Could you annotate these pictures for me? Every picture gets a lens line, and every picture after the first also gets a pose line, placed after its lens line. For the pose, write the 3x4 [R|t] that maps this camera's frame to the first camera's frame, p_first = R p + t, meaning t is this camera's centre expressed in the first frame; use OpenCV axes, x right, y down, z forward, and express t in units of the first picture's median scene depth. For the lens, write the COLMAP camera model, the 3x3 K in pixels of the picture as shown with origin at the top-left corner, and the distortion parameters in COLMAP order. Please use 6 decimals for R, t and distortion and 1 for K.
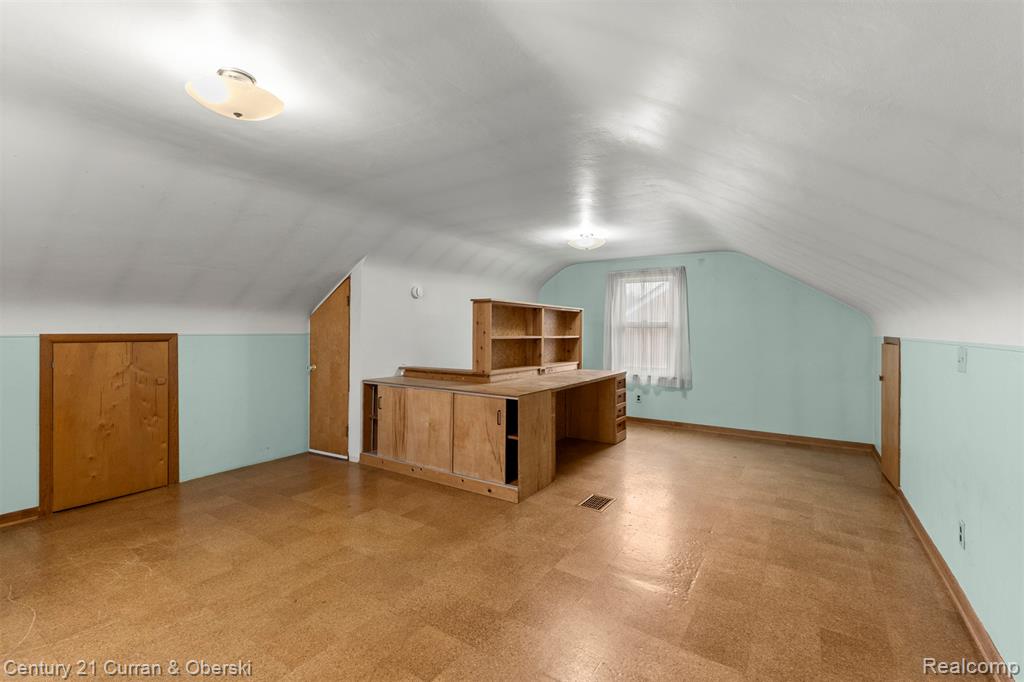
lens RADIAL K [[451.3, 0, 519.9], [0, 451.3, 333.3], [0, 0, 1]] dist [0.006506, -0.000101]
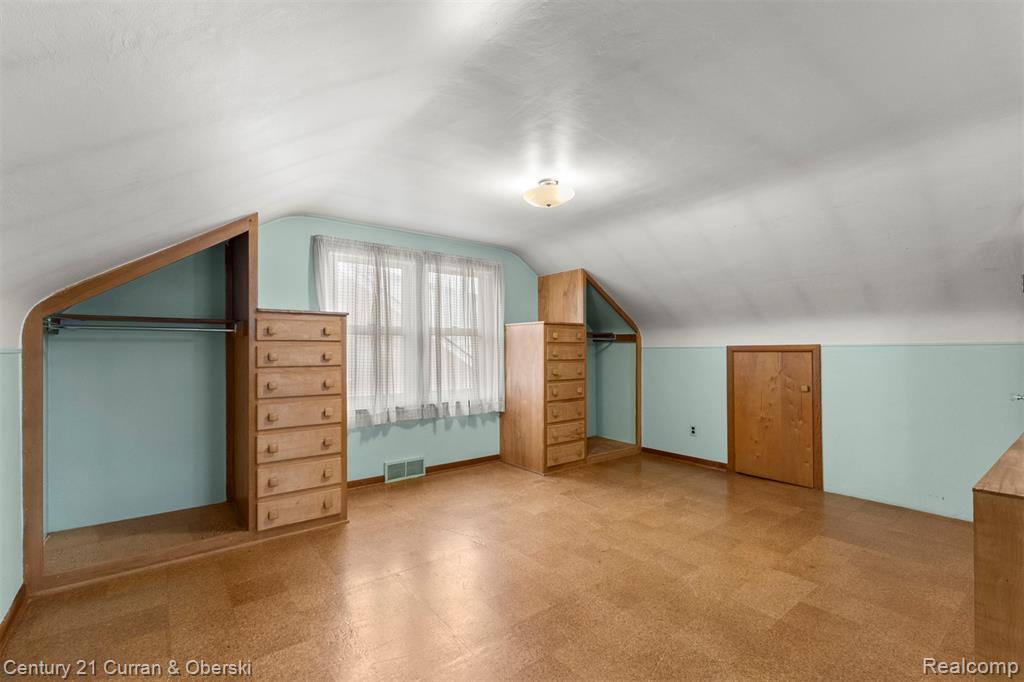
lens RADIAL K [[451.3, 0, 499.6], [0, 451.3, 348.0], [0, 0, 1]] dist [0.006506, -0.000101]
pose [[-0.350356, -0.006999, -0.936590, 0.545811], [-0.000255, 0.999973, -0.007378, 0.019032], [0.936617, -0.002346, -0.350348, 0.798297]]
